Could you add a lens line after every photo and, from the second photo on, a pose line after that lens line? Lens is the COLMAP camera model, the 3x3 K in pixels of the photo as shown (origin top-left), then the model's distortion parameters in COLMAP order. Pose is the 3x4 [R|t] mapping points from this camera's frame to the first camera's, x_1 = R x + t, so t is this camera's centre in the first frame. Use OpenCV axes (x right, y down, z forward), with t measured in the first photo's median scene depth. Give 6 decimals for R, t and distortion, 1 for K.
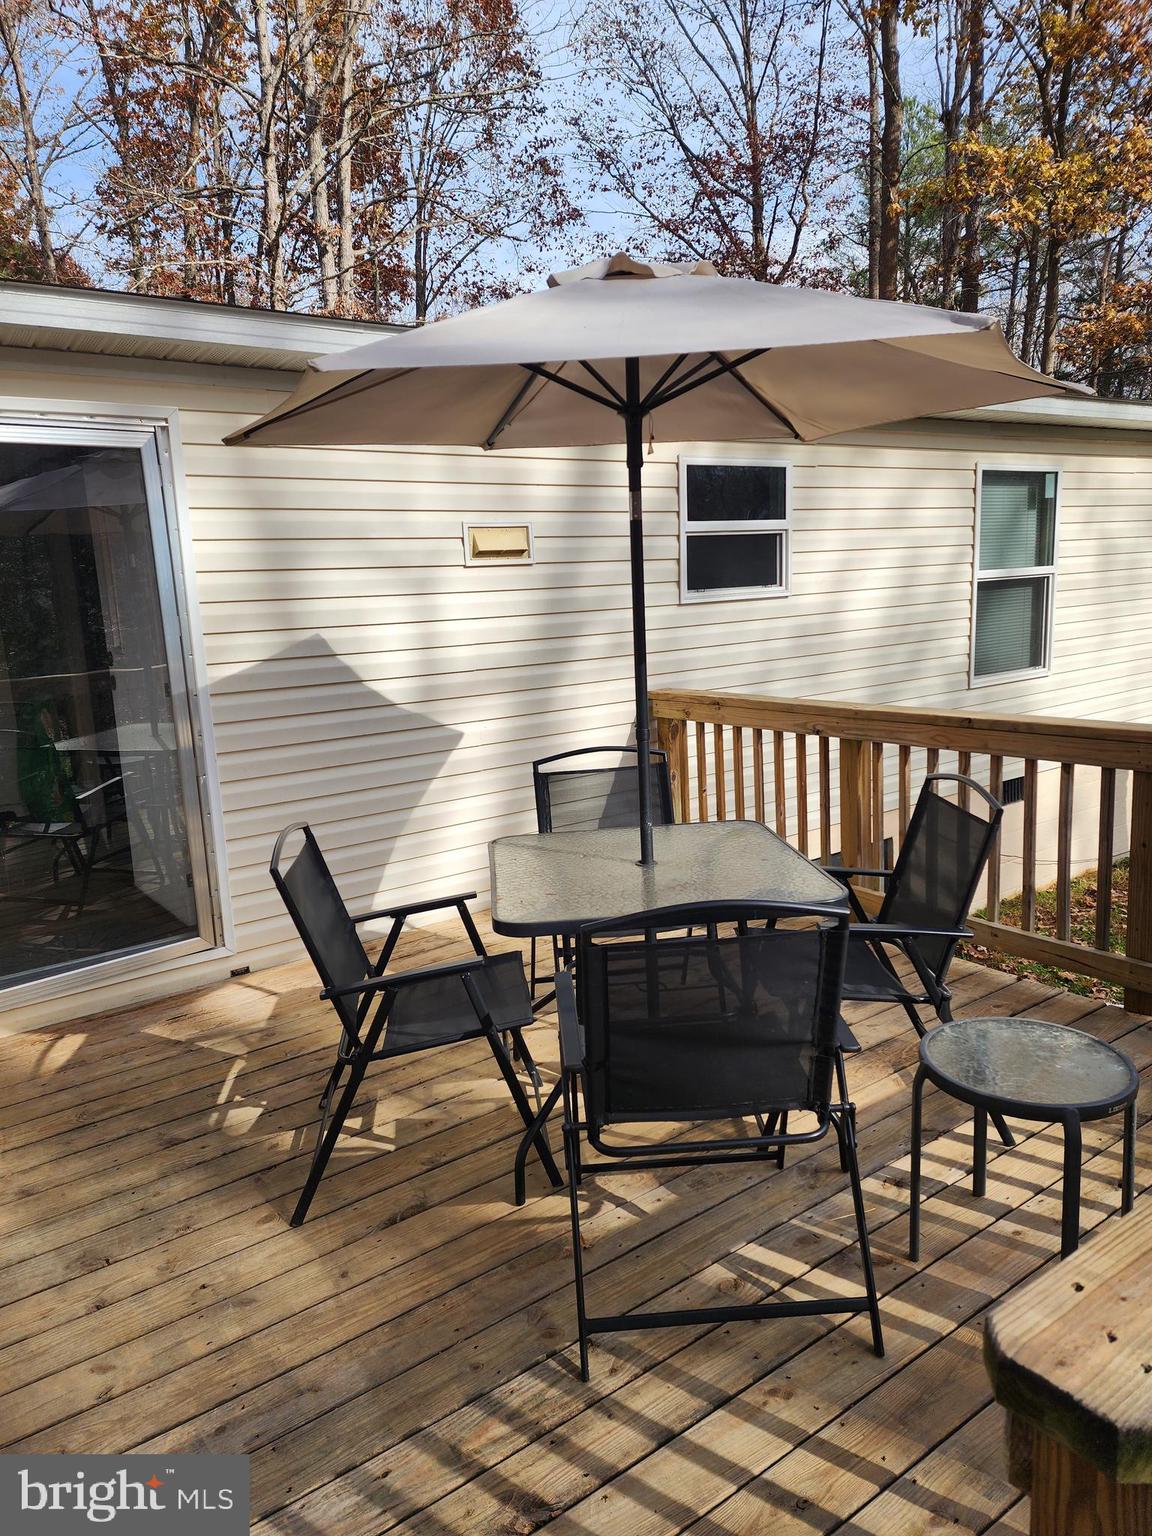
lens RADIAL K [[1029.8, 0, 573.0], [0, 1029.8, 773.8], [0, 0, 1]] dist [0.087878, -0.071015]
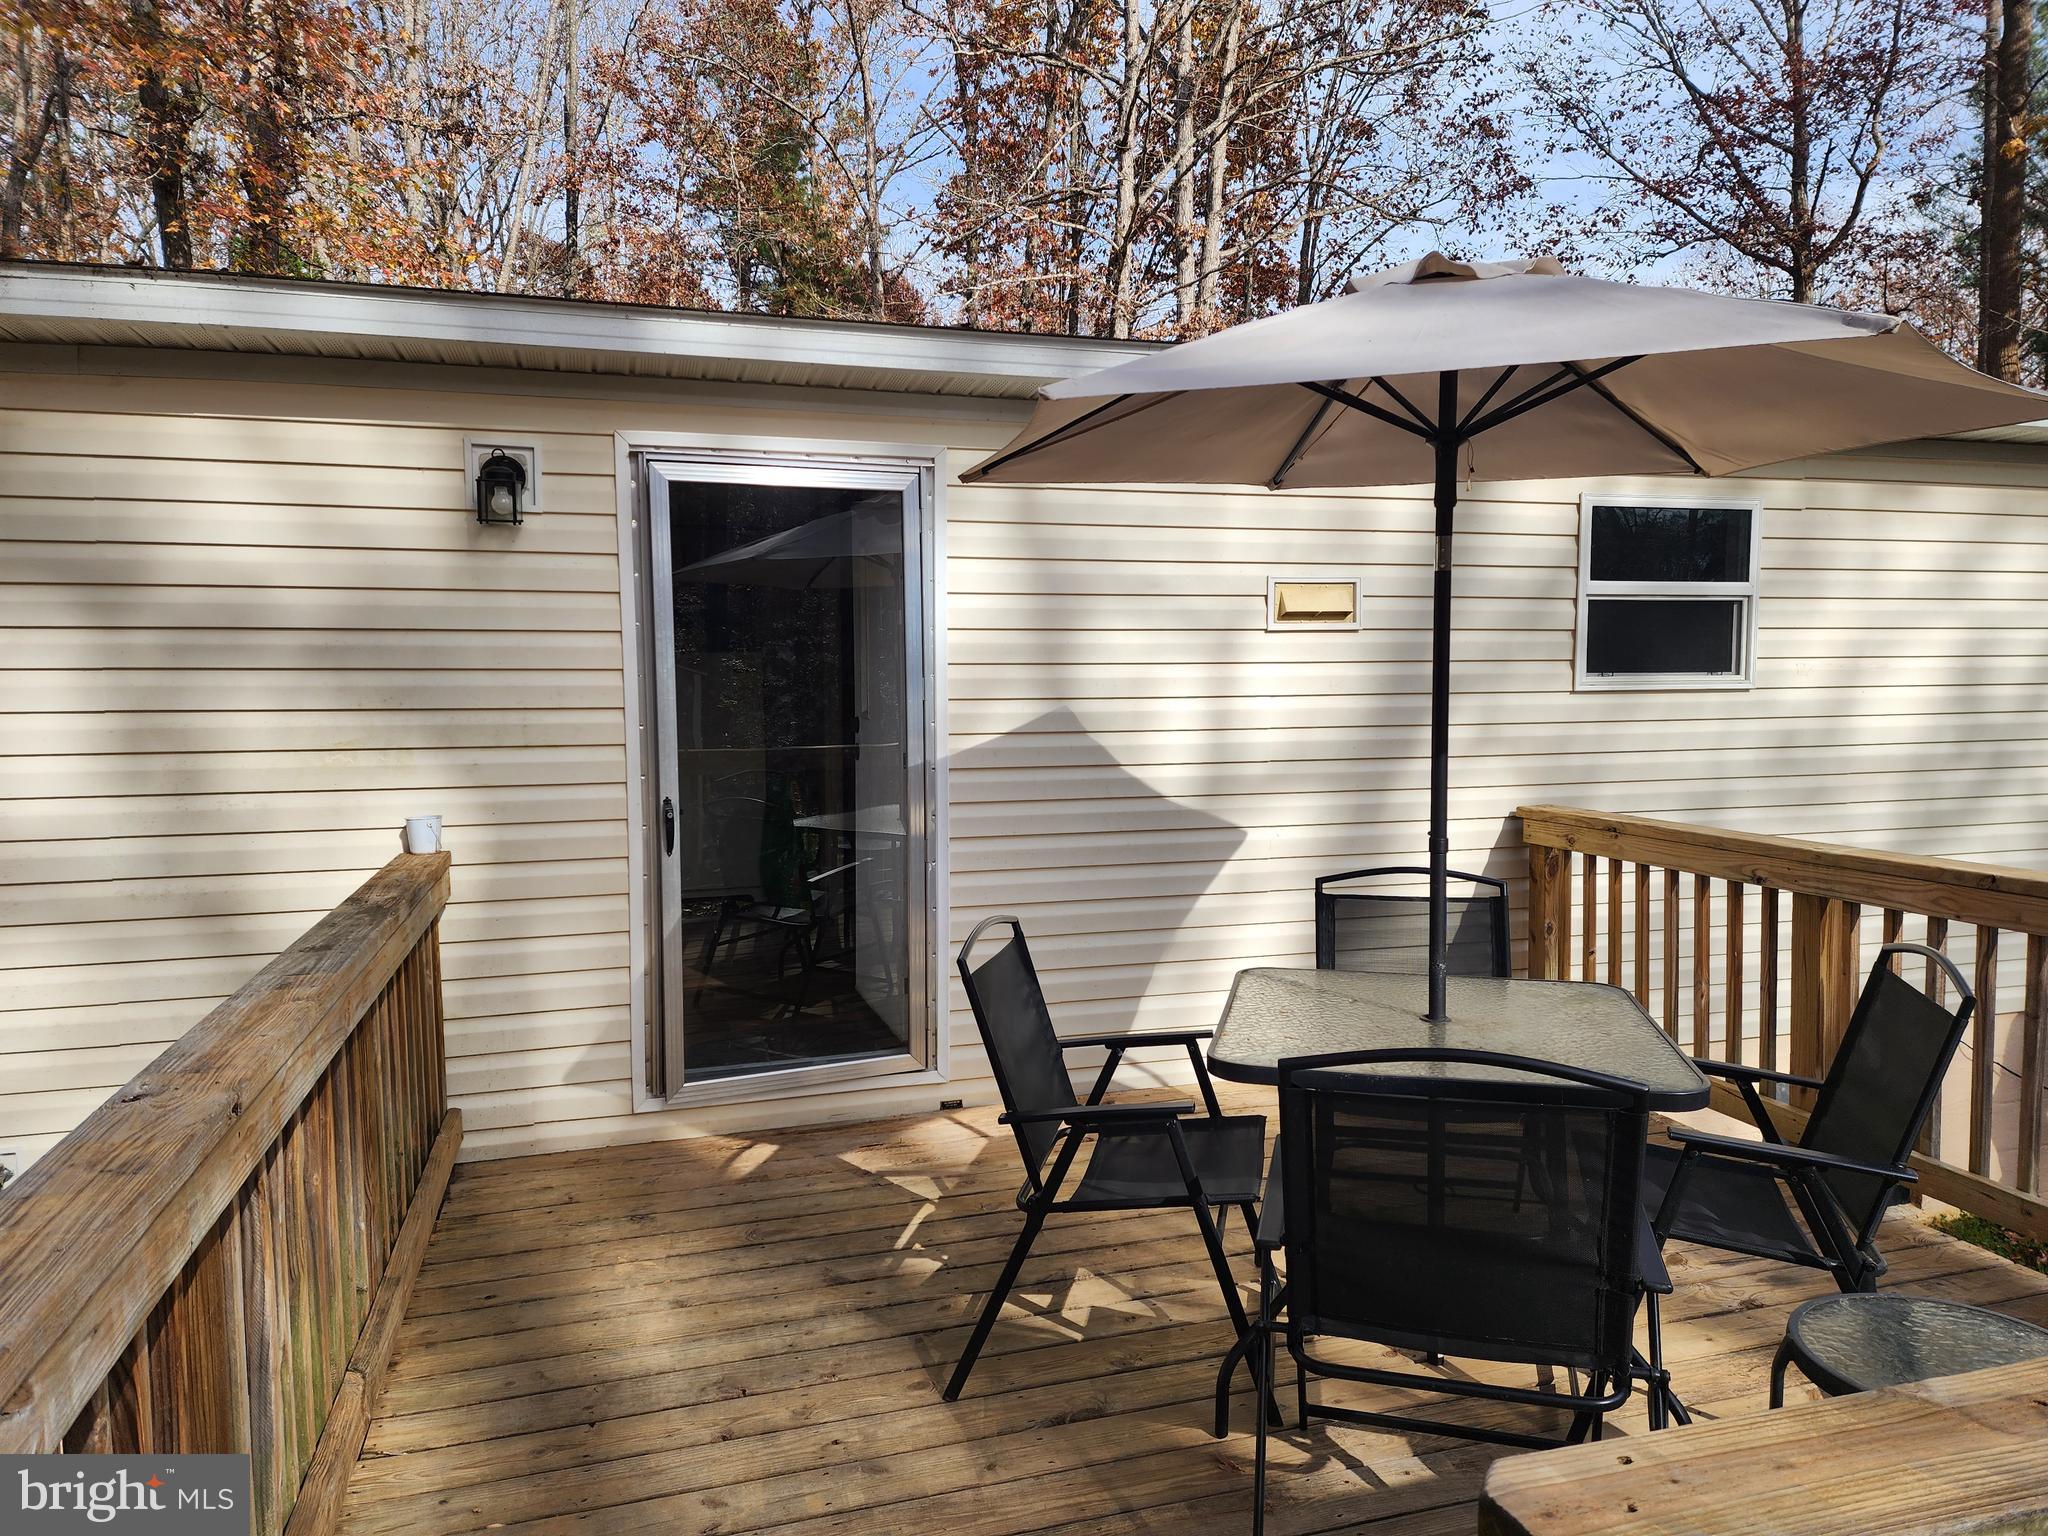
lens RADIAL K [[1373.1, 0, 1031.2], [0, 1373.1, 778.3], [0, 0, 1]] dist [0.087878, -0.071015]
pose [[0.947590, 0.066128, -0.312569, 0.060589], [-0.096070, 0.992043, -0.081368, 0.014575], [0.304701, 0.107133, 0.946404, -0.042690]]
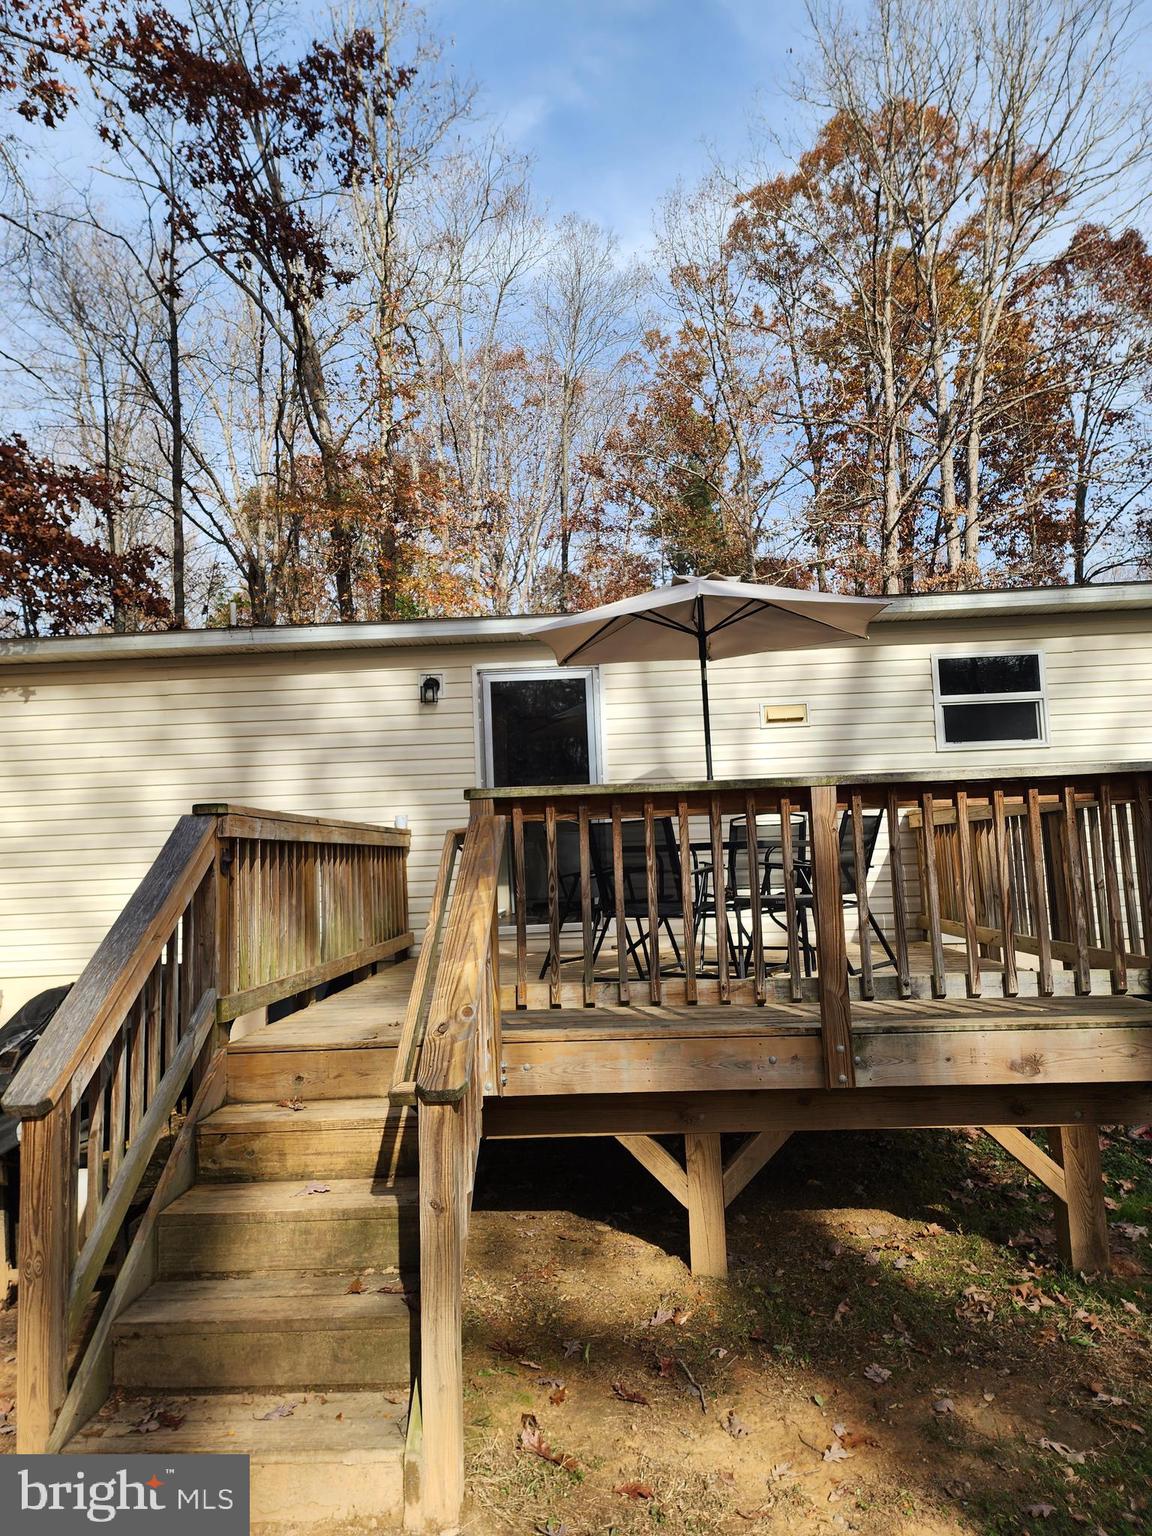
lens RADIAL K [[1029.8, 0, 566.6], [0, 1029.8, 763.5], [0, 0, 1]] dist [0.087878, -0.071015]
pose [[0.790403, -0.038261, -0.611391, 0.670665], [-0.110468, 0.972783, -0.203689, 0.233645], [0.602544, 0.228536, 0.764664, -0.471840]]
